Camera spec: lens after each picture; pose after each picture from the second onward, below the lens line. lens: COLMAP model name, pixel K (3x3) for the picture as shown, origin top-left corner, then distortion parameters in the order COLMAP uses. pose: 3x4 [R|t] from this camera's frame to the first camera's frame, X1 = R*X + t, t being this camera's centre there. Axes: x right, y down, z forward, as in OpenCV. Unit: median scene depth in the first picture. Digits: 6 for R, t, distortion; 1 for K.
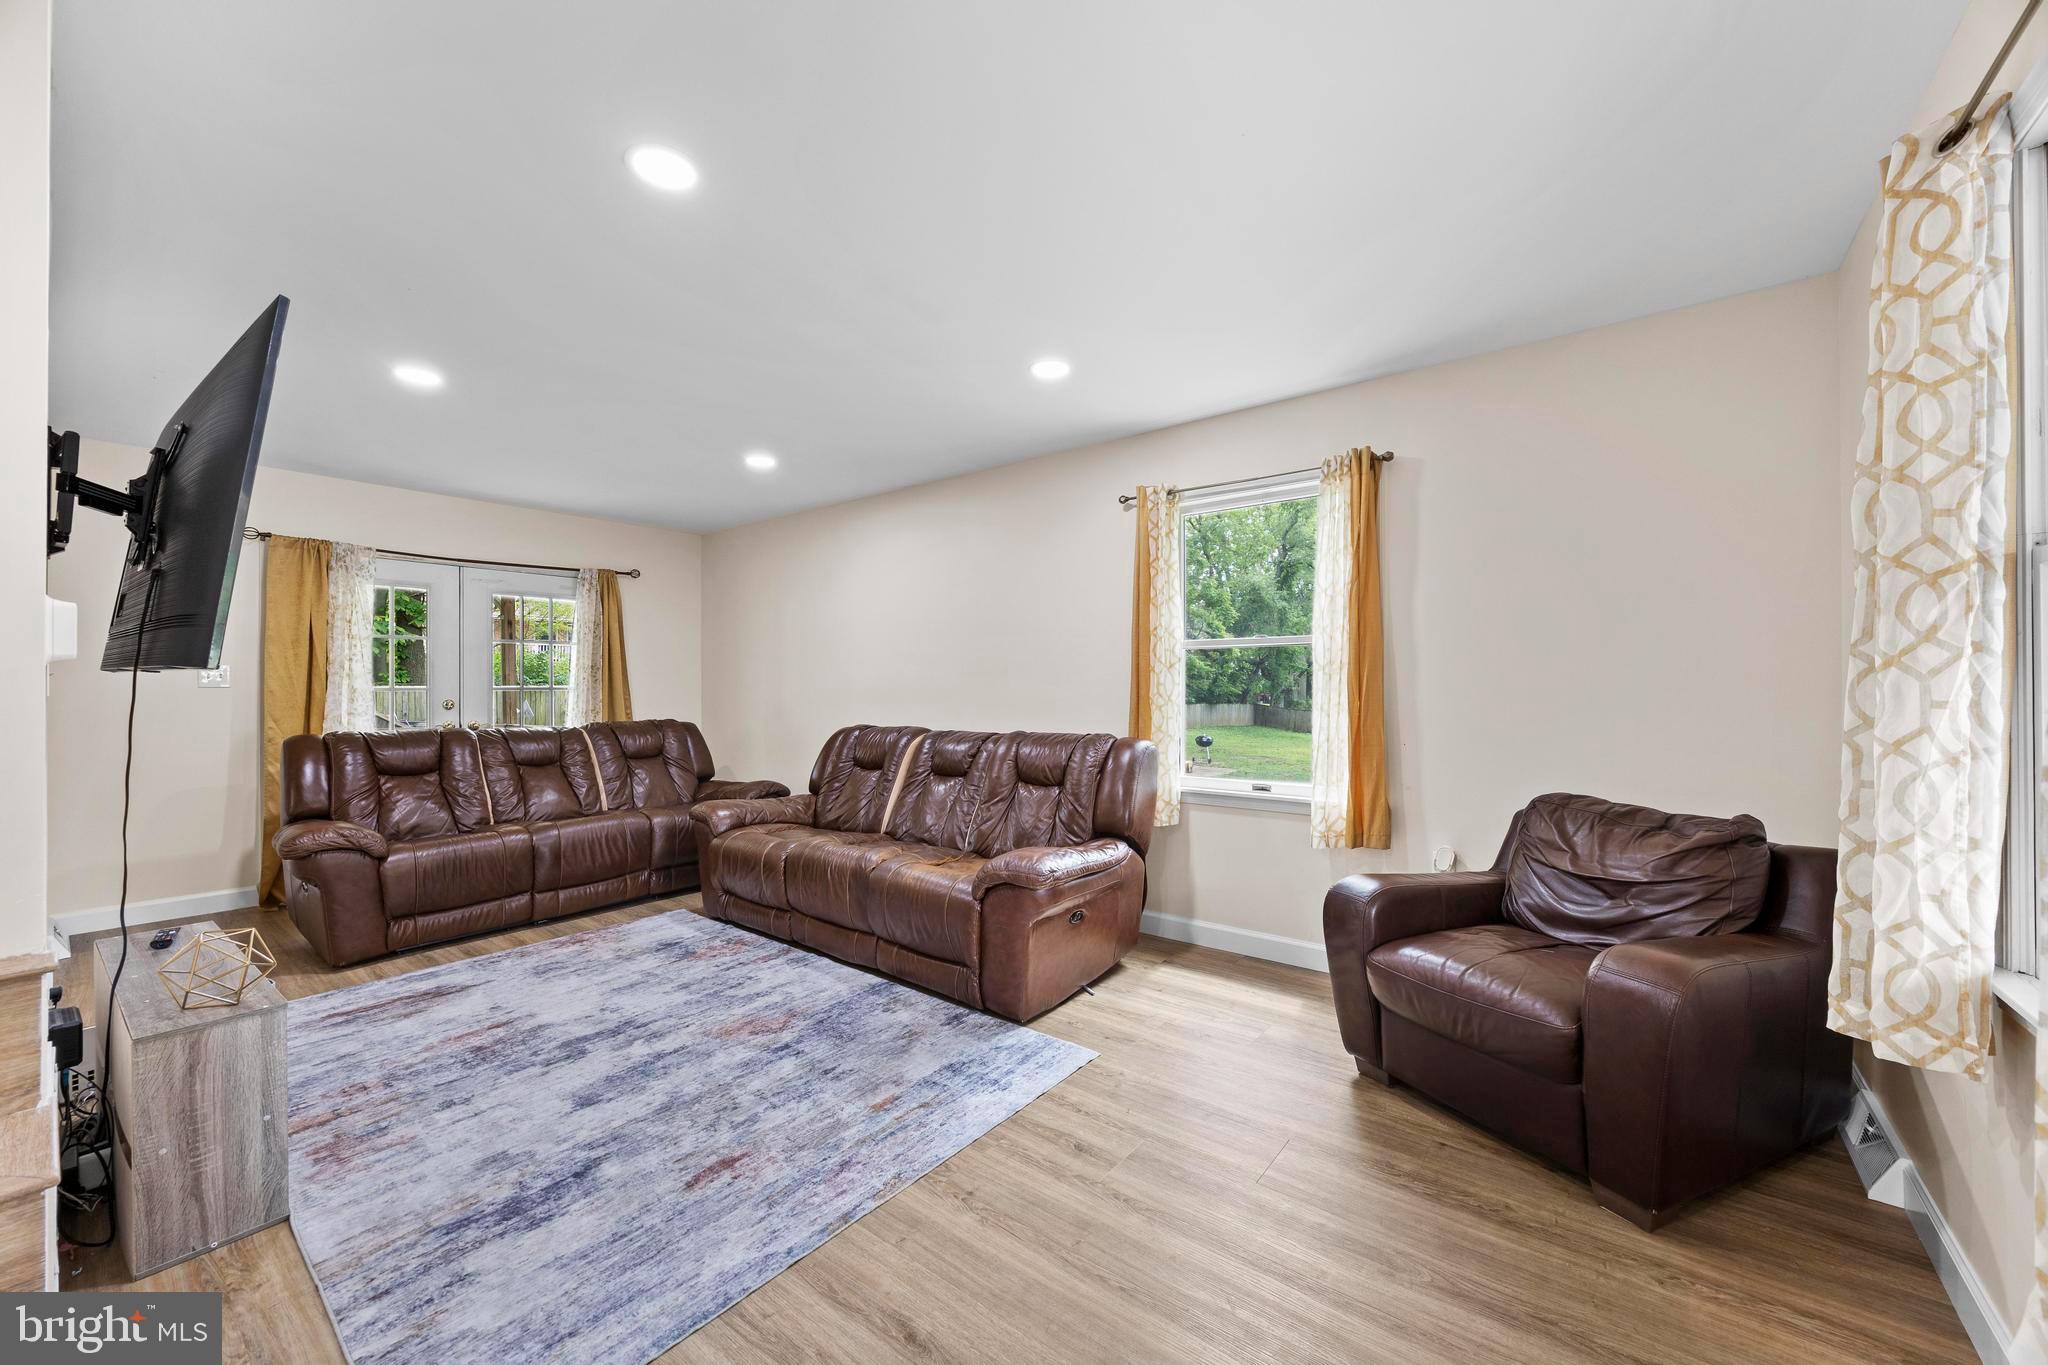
lens RADIAL K [[780.5, 0, 1019.7], [0, 780.5, 688.2], [0, 0, 1]] dist [0.000146, 0.000350]
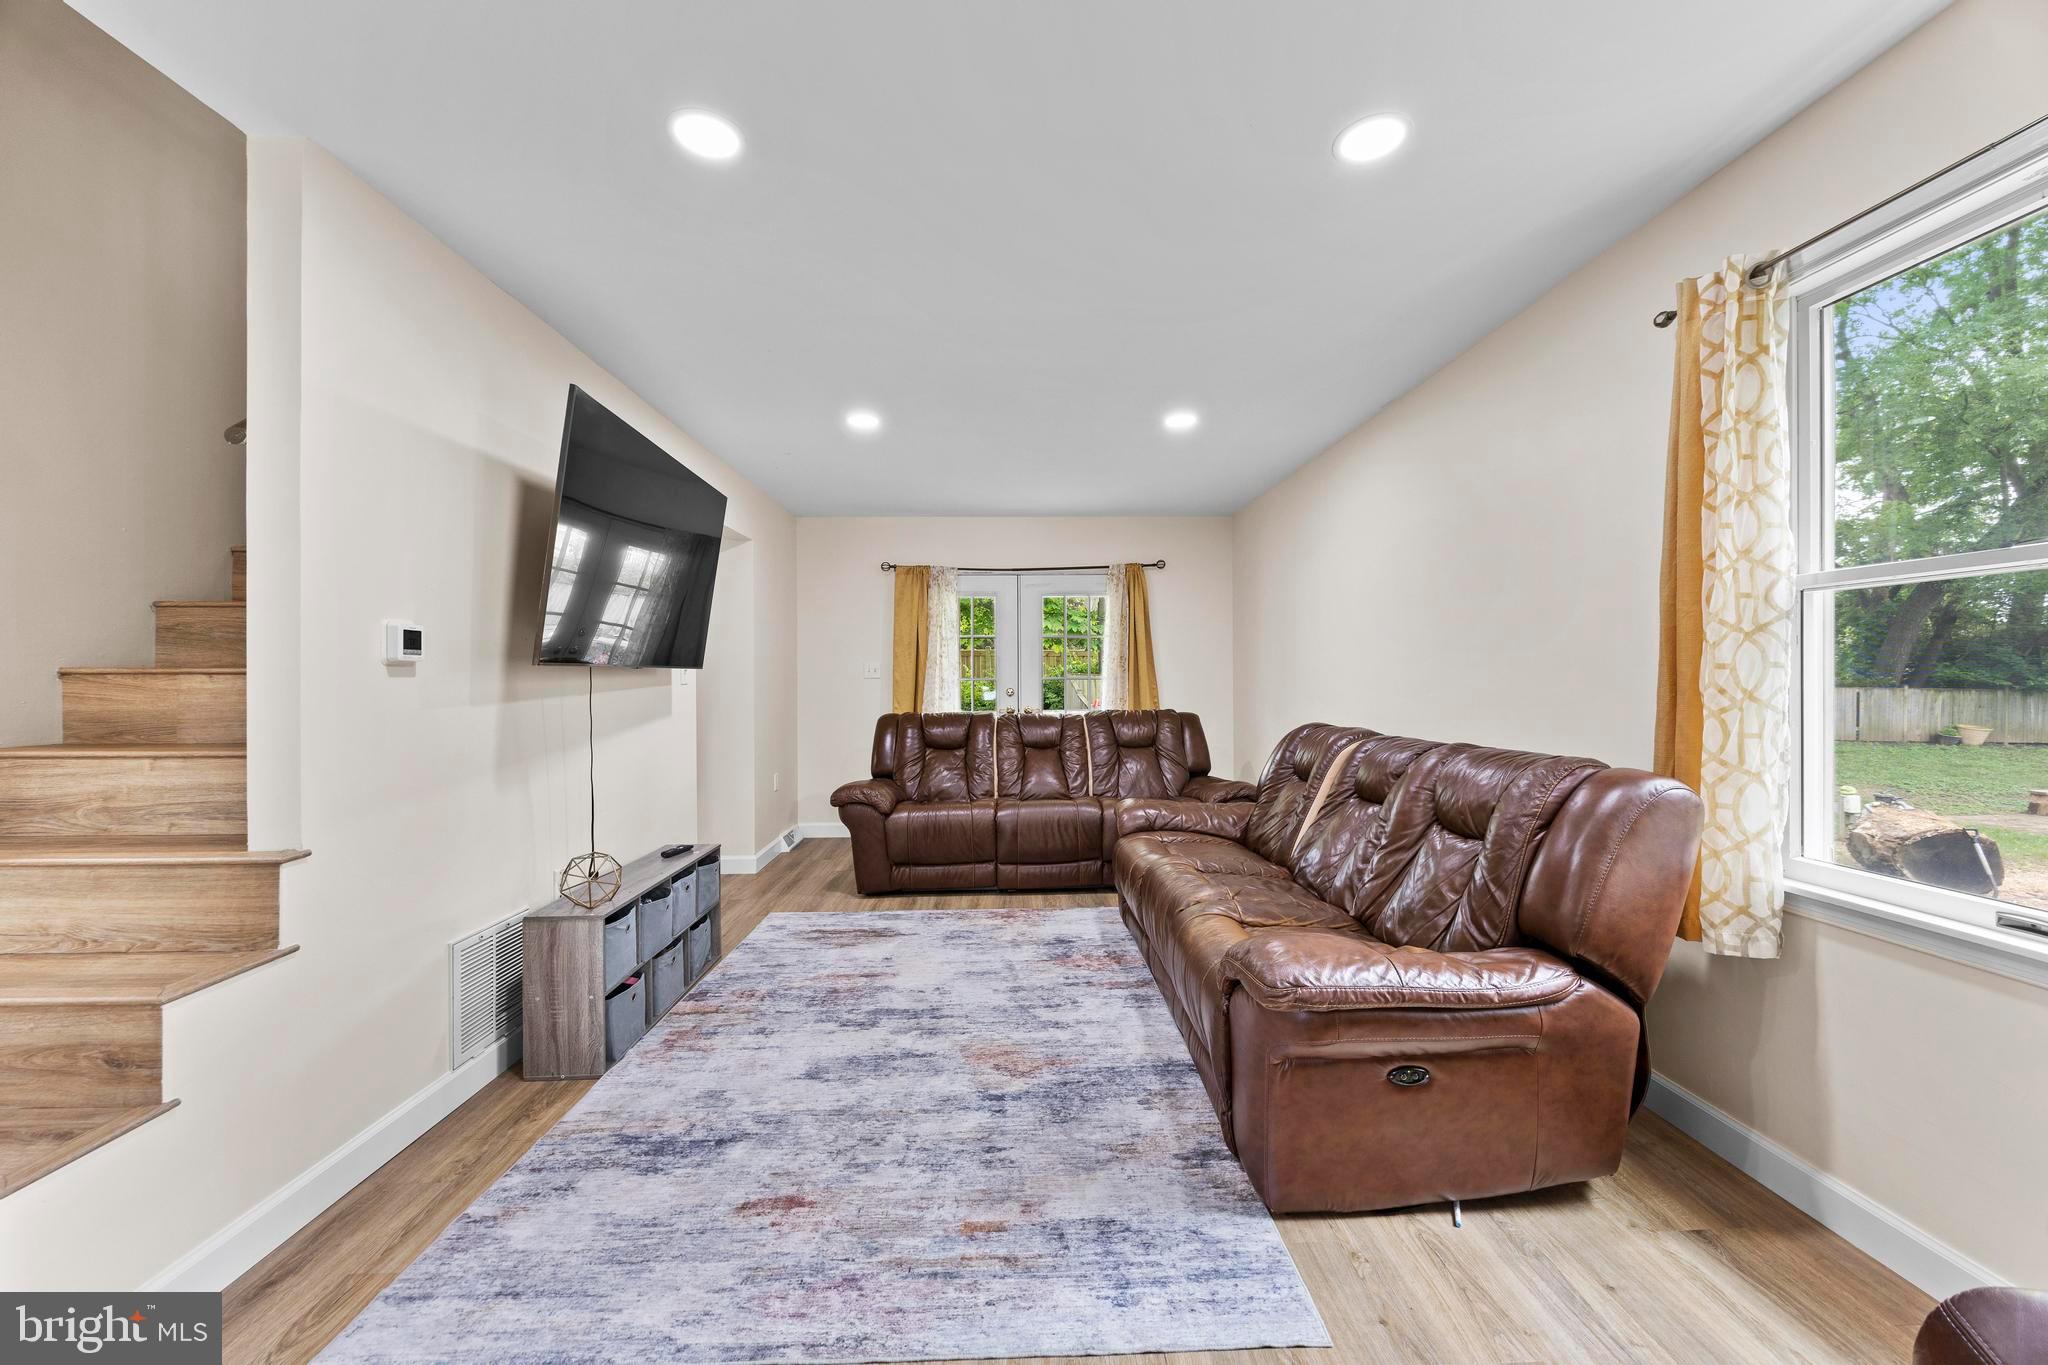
lens RADIAL K [[781.5, 0, 1024.0], [0, 781.5, 682.5], [0, 0, 1]] dist [-0.003964, -0.000085]
pose [[0.649144, 0.001537, -0.760664, 0.295804], [0.002885, 0.999986, 0.004483, 0.001907], [0.760660, -0.005105, 0.649131, 0.379635]]
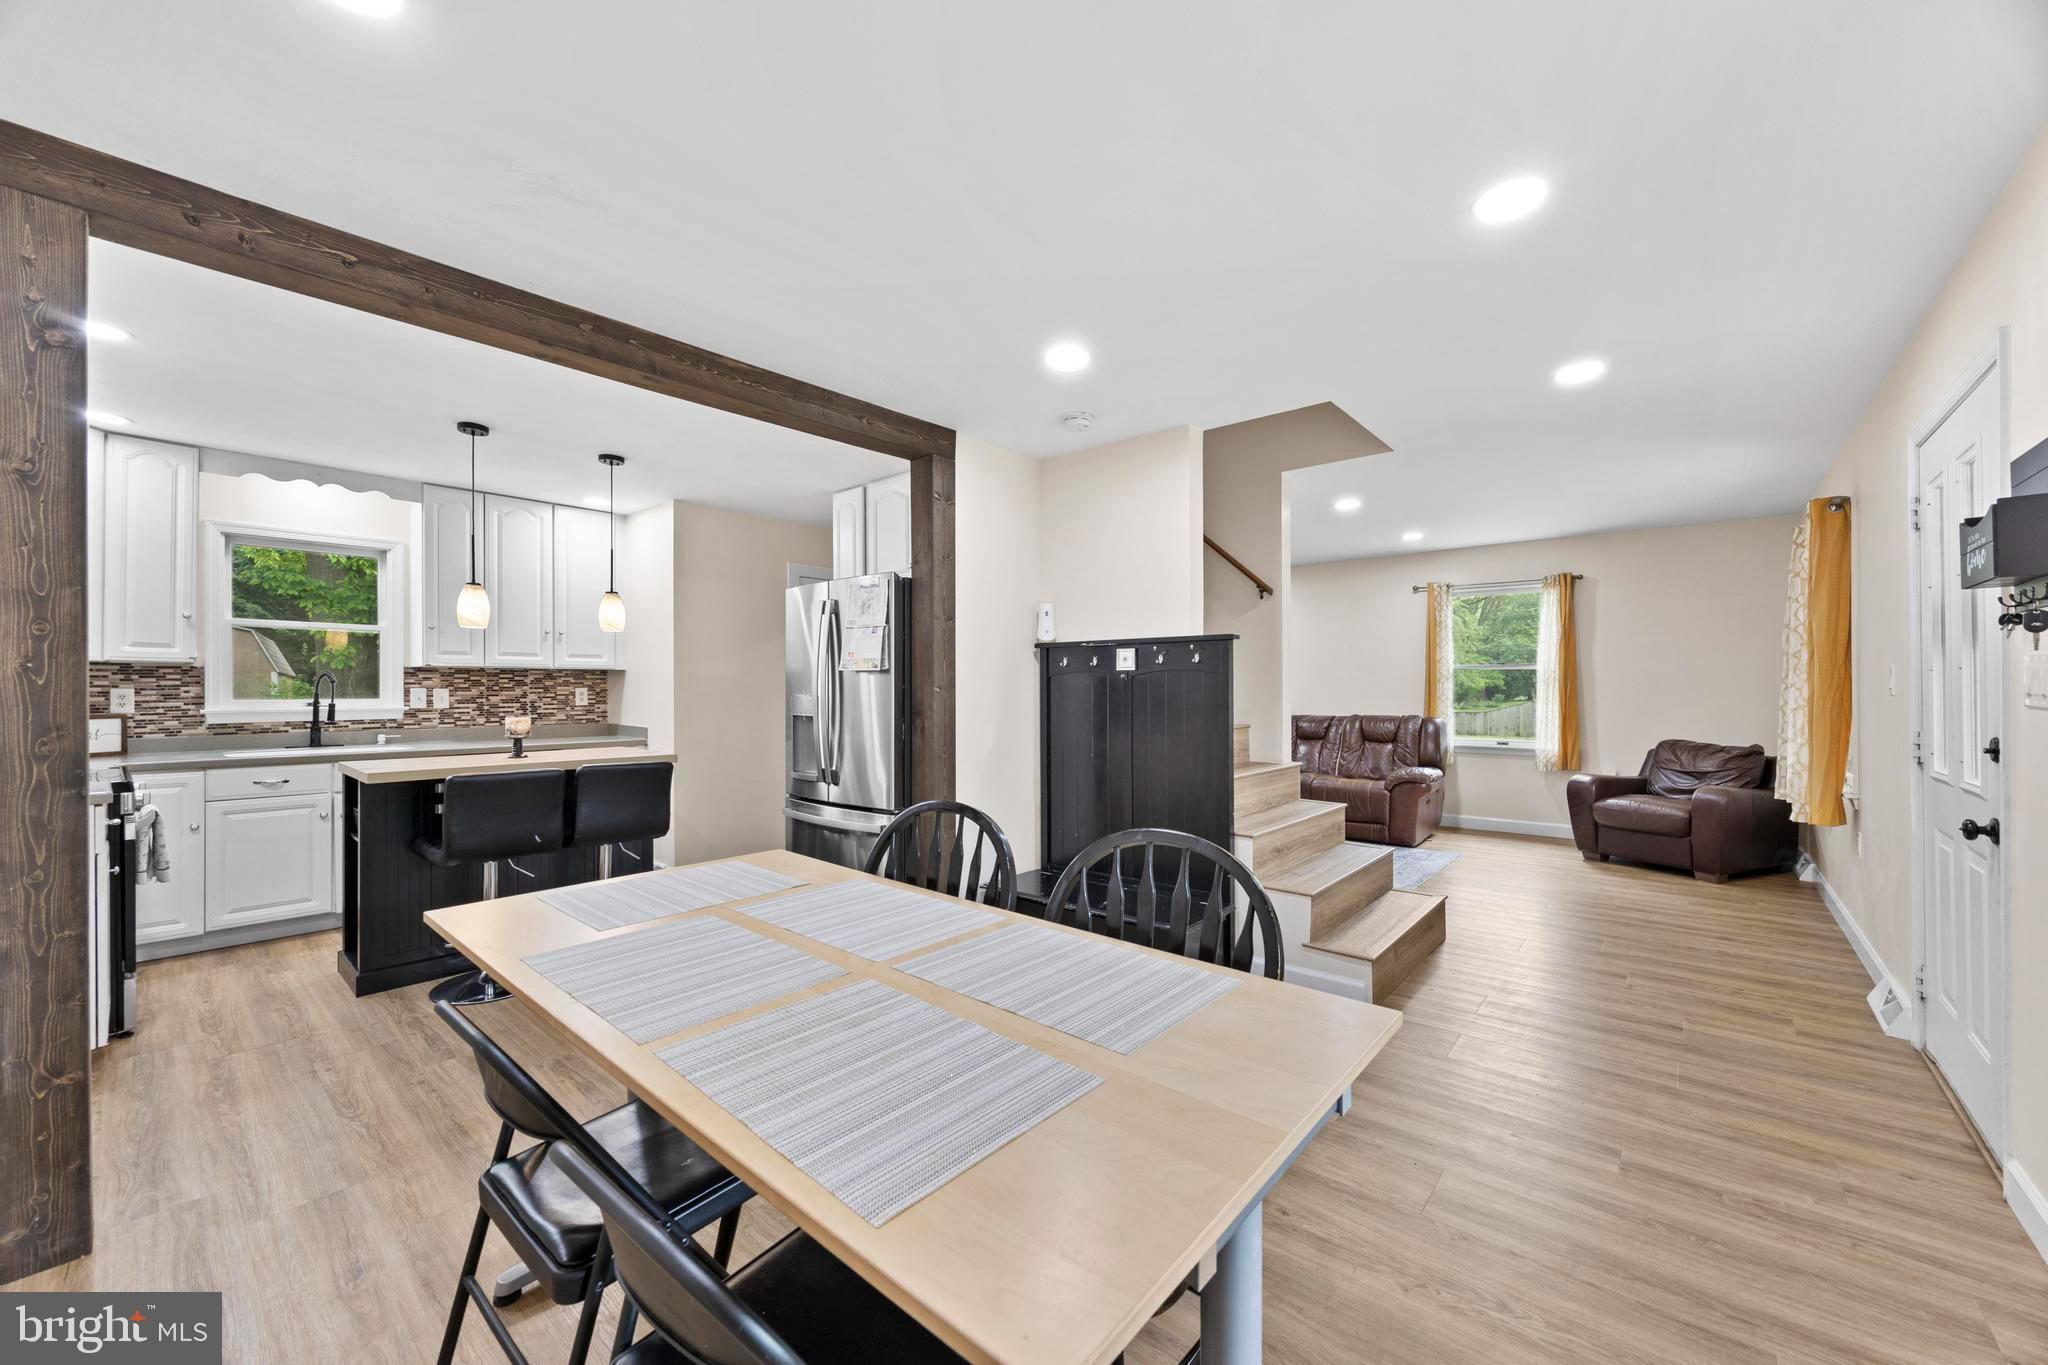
lens RADIAL K [[780.5, 0, 1019.7], [0, 780.5, 688.2], [0, 0, 1]] dist [0.000146, 0.000350]
pose [[0.999056, 0.001122, -0.043437, -0.453052], [-0.001003, 0.999996, 0.002762, -0.006843], [0.043440, -0.002716, 0.999052, -0.550951]]
